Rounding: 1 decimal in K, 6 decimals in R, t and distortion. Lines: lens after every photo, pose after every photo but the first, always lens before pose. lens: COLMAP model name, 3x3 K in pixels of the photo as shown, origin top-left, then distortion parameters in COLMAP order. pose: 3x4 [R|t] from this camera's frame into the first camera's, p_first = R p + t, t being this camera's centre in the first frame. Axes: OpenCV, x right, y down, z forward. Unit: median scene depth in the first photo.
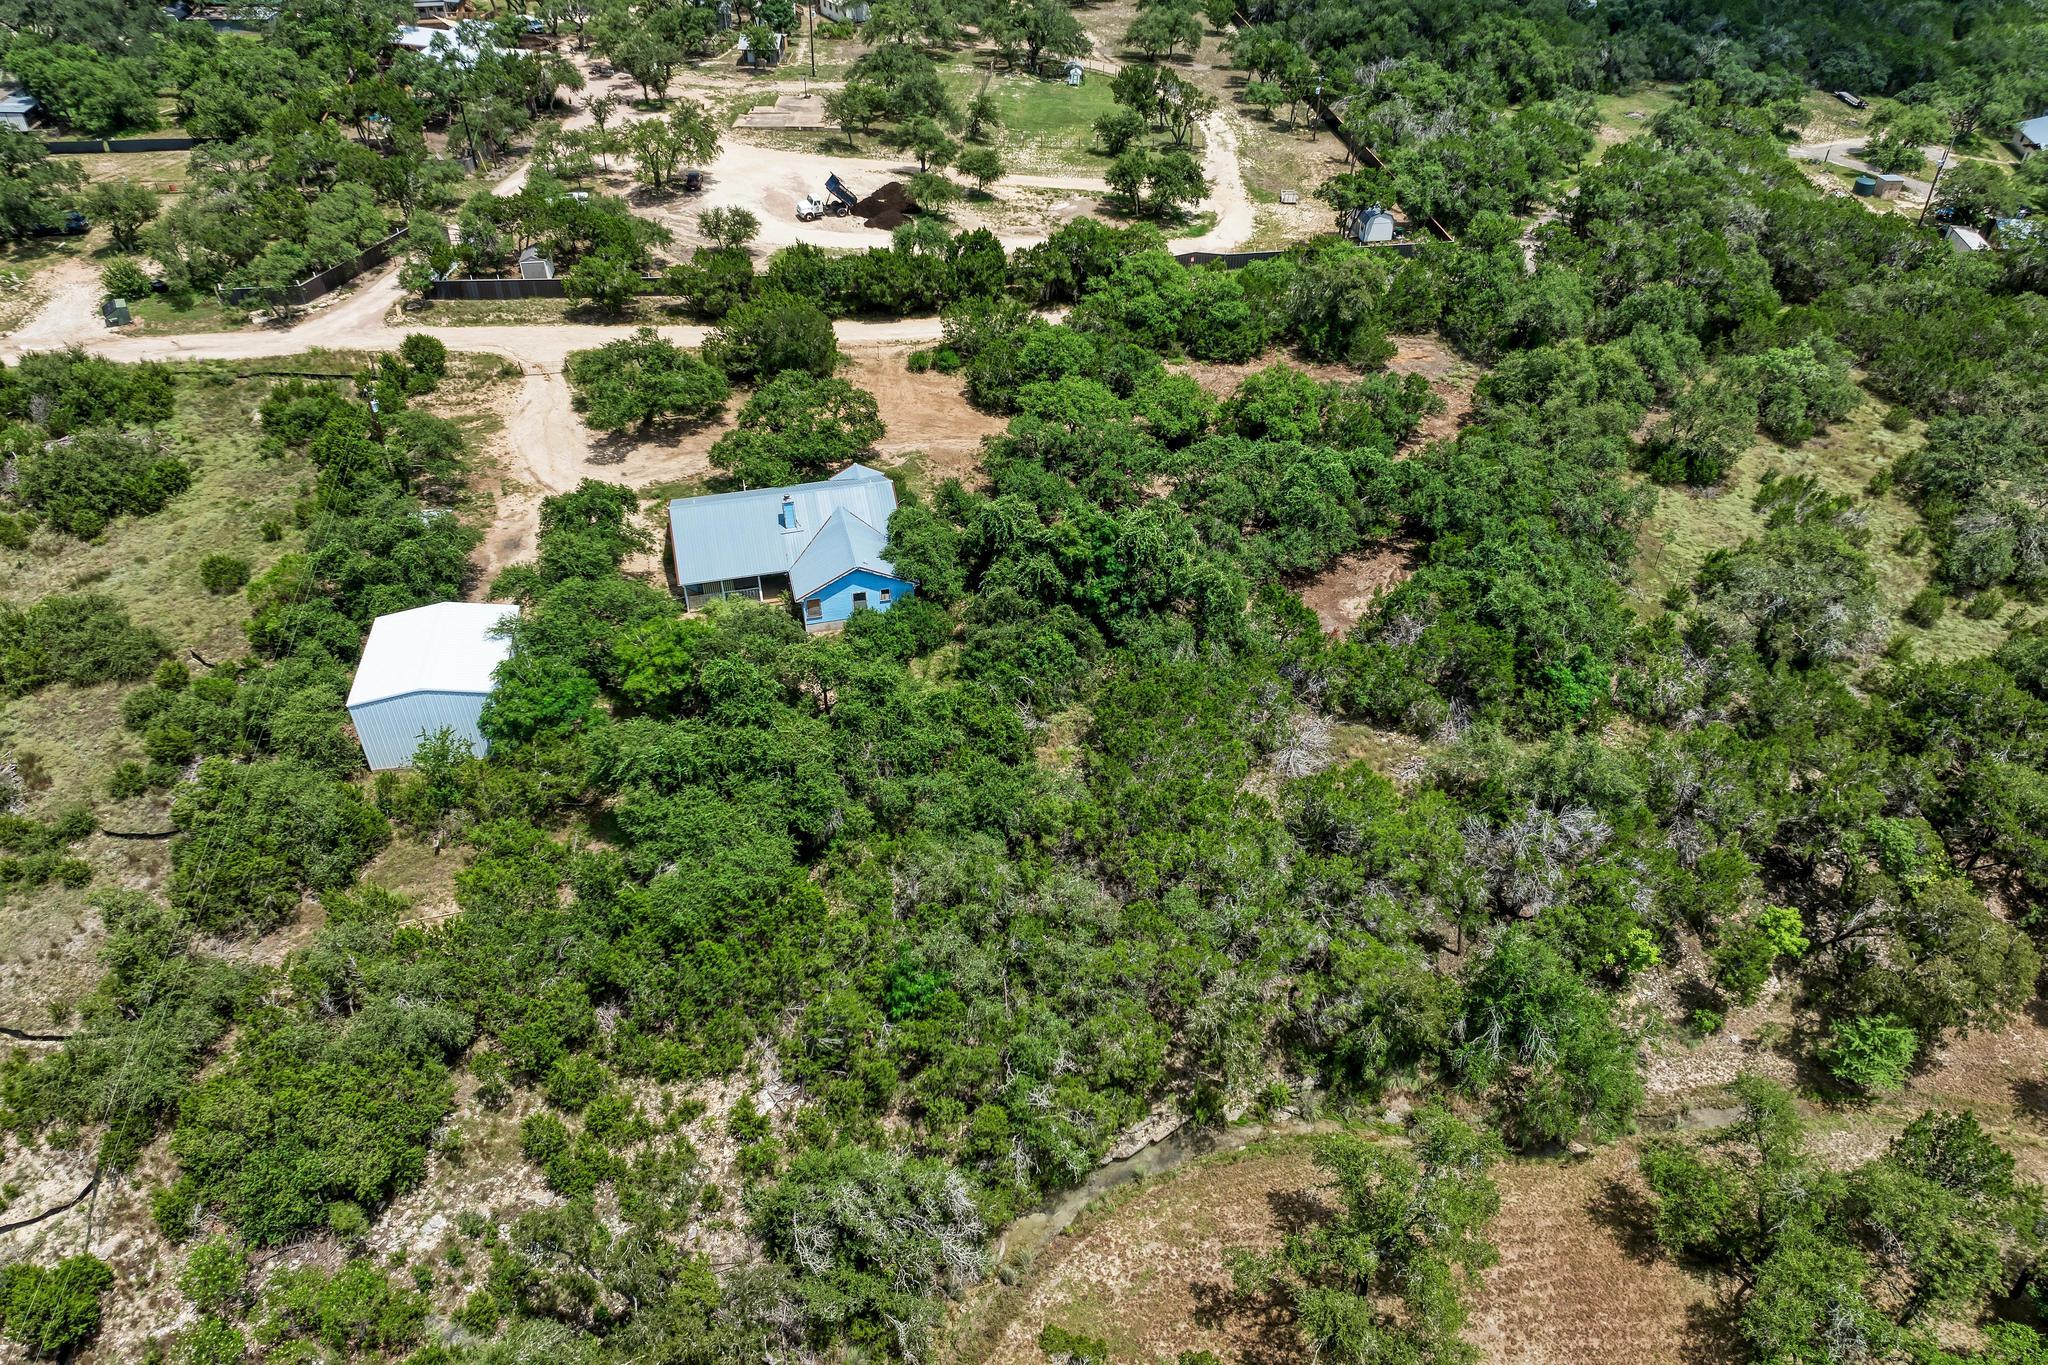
lens RADIAL K [[1420.9, 0, 1038.8], [0, 1420.9, 695.7], [0, 0, 1]] dist [-0.074174, 0.035603]
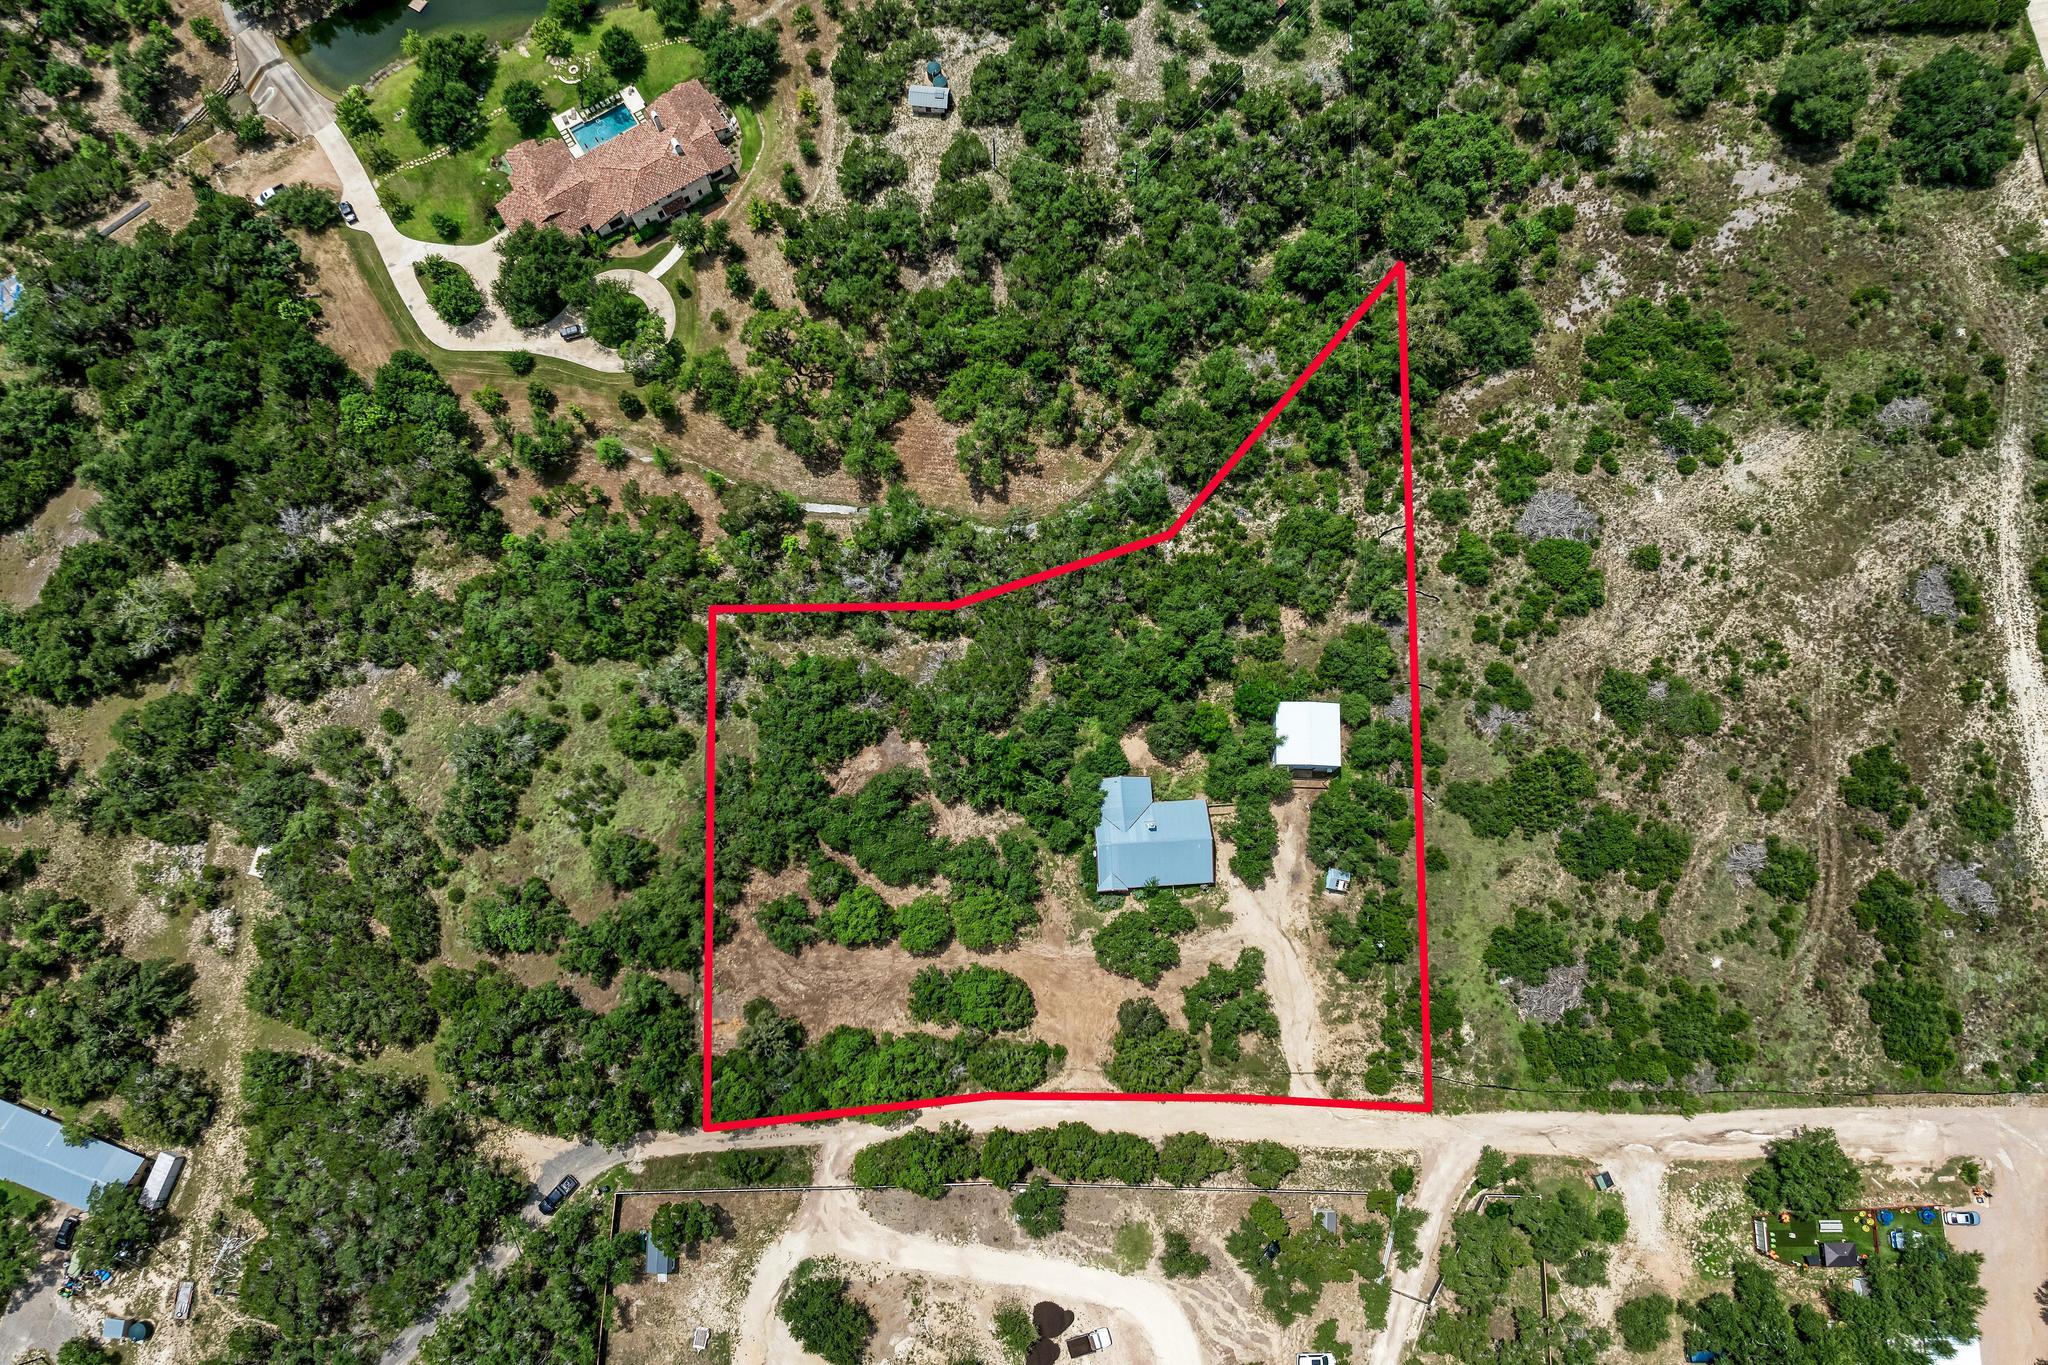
lens RADIAL K [[1380.0, 0, 1024.0], [0, 1380.0, 682.5], [0, 0, 1]] dist [-0.067353, 0.028162]
pose [[-0.982364, -0.183694, 0.034895, -0.027619], [0.114104, -0.441106, 0.890172, -1.457401], [-0.148126, 0.878454, 0.454287, -0.013556]]
